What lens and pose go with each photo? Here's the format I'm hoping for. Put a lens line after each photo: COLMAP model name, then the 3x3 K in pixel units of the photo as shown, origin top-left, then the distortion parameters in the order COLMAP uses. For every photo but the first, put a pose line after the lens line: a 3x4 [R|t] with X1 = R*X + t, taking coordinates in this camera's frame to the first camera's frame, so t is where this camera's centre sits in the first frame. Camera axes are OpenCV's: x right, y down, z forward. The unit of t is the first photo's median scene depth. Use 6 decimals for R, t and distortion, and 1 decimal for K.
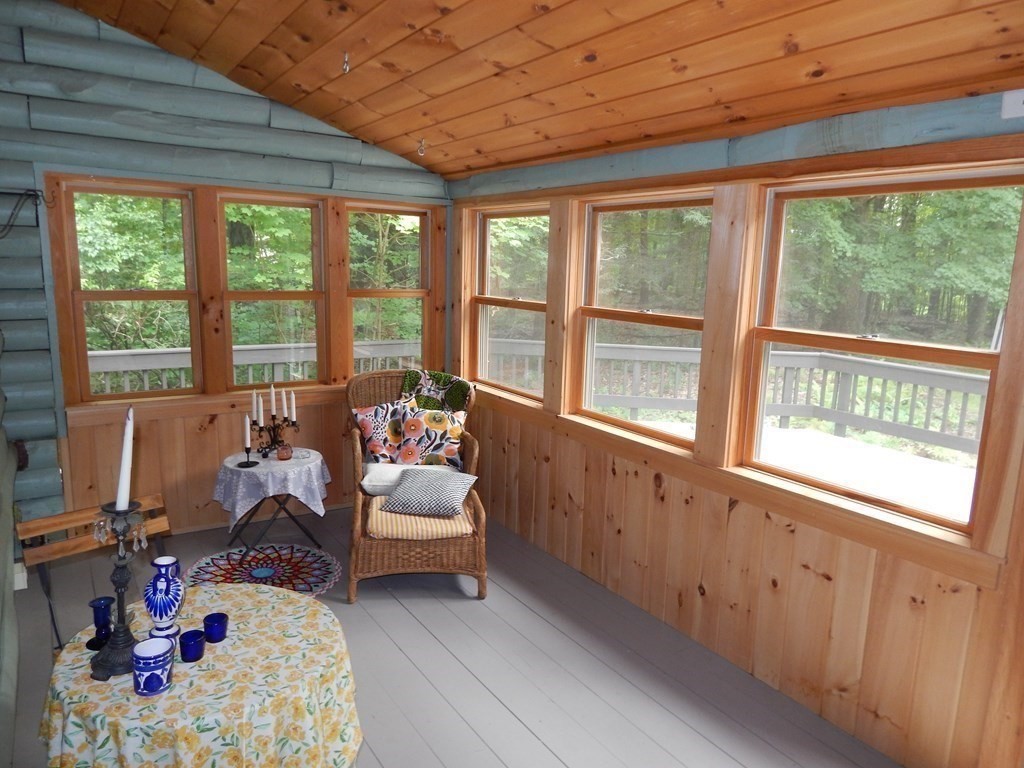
lens RADIAL K [[675.5, 0, 512.8], [0, 675.5, 380.1], [0, 0, 1]] dist [0.003167, -0.006435]
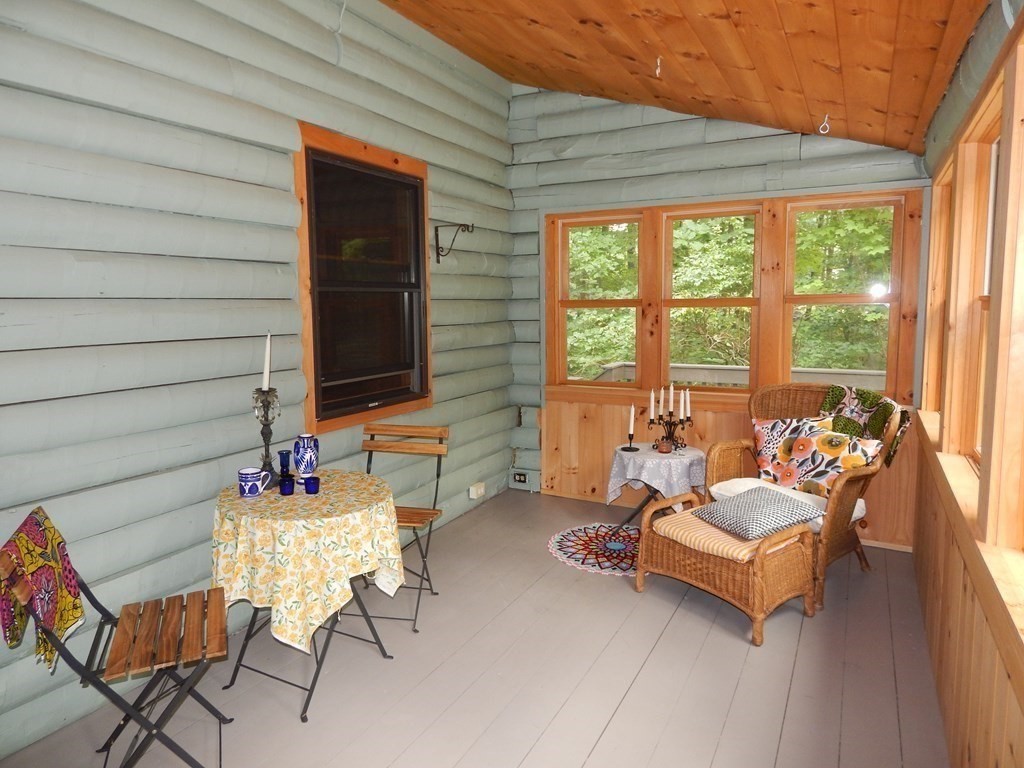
lens RADIAL K [[675.5, 0, 512.8], [0, 675.5, 380.1], [0, 0, 1]] dist [0.003167, -0.006435]
pose [[0.476510, 0.064099, -0.876829, 0.451380], [-0.125231, 0.992118, 0.004471, 0.028518], [0.870204, 0.107675, 0.480781, 0.263290]]
